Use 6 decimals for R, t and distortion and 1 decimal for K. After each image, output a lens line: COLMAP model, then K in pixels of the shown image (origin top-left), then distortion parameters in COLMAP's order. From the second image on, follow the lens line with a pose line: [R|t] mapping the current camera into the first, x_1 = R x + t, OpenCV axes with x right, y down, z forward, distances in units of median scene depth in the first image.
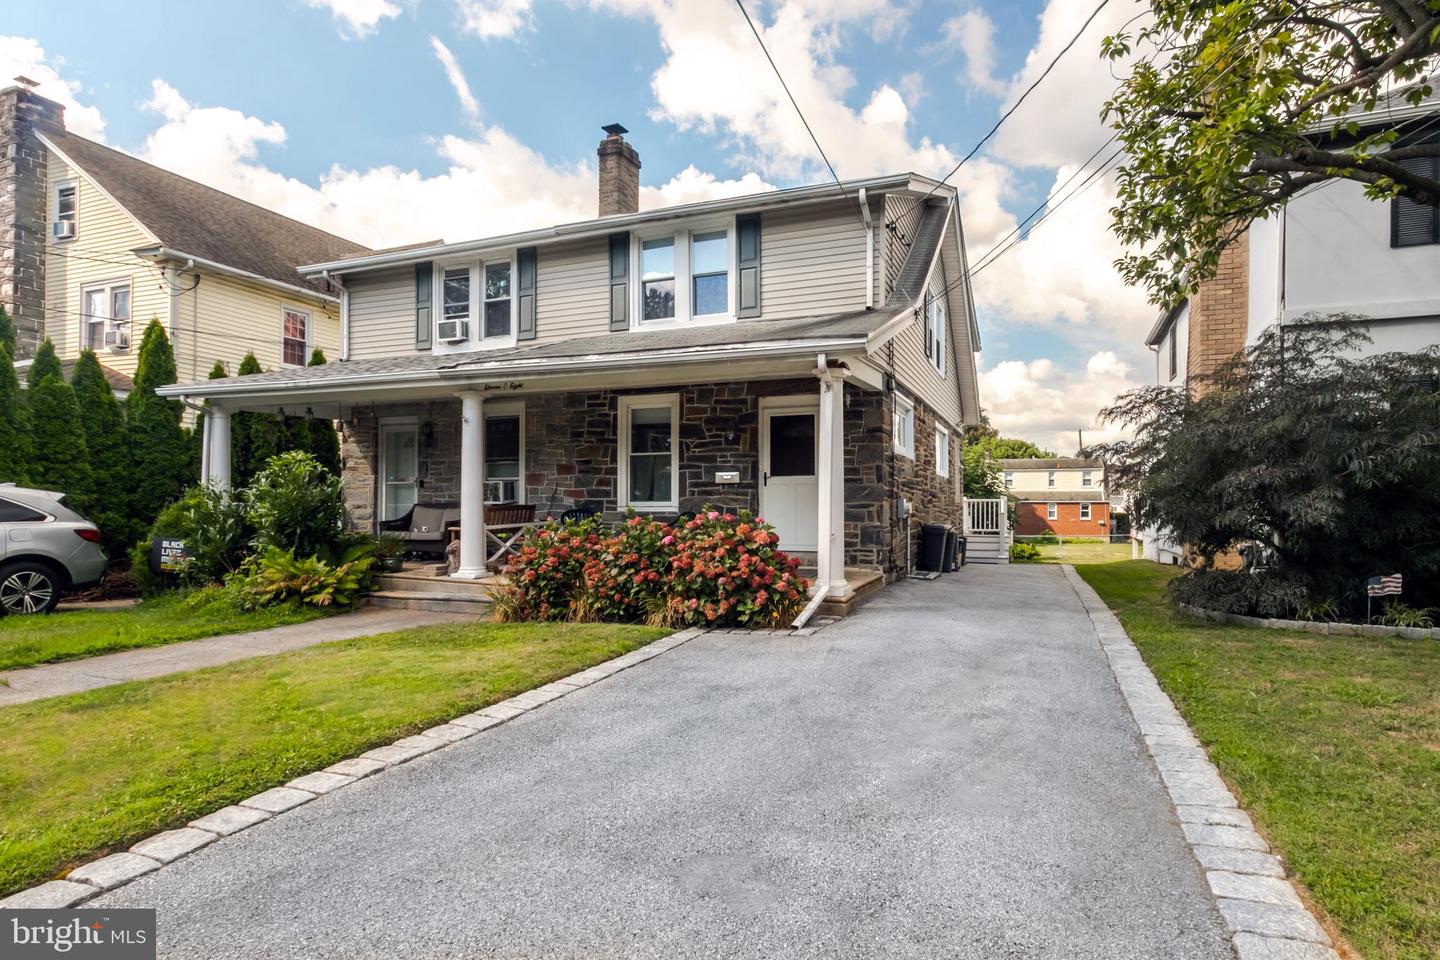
lens RADIAL K [[707.4, 0, 721.1], [0, 707.4, 505.2], [0, 0, 1]] dist [0.002506, 0.000478]
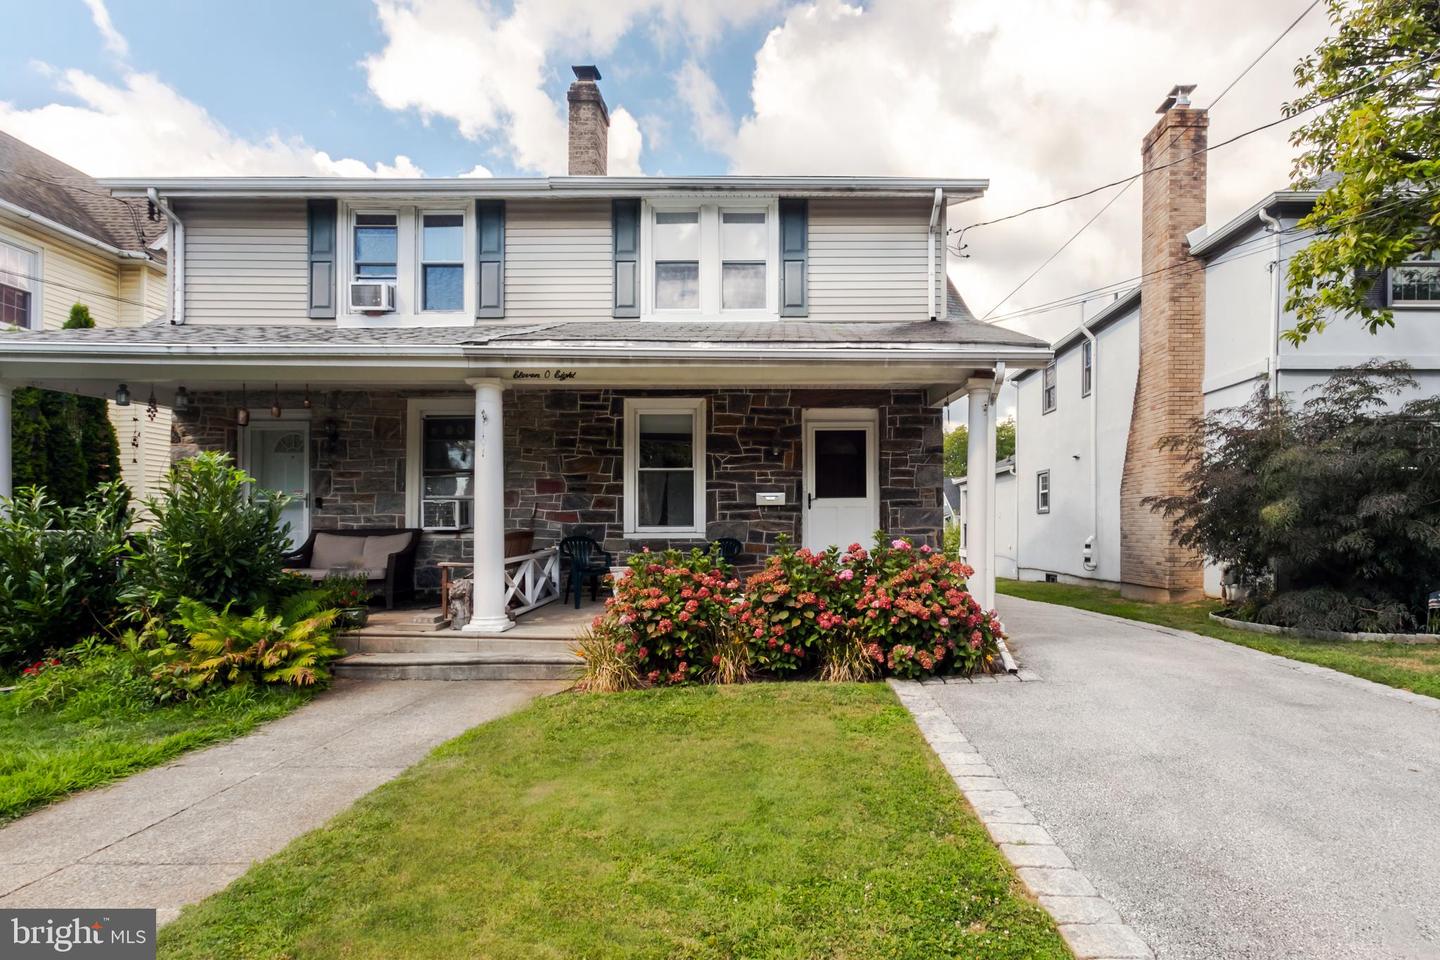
lens RADIAL K [[726.0, 0, 722.7], [0, 726.0, 529.0], [0, 0, 1]] dist [0.003640, 0.000393]
pose [[0.937094, -0.003516, 0.349059, -0.351329], [0.002805, 0.999993, 0.002541, -0.004315], [-0.349066, -0.001402, 0.937097, 0.181971]]
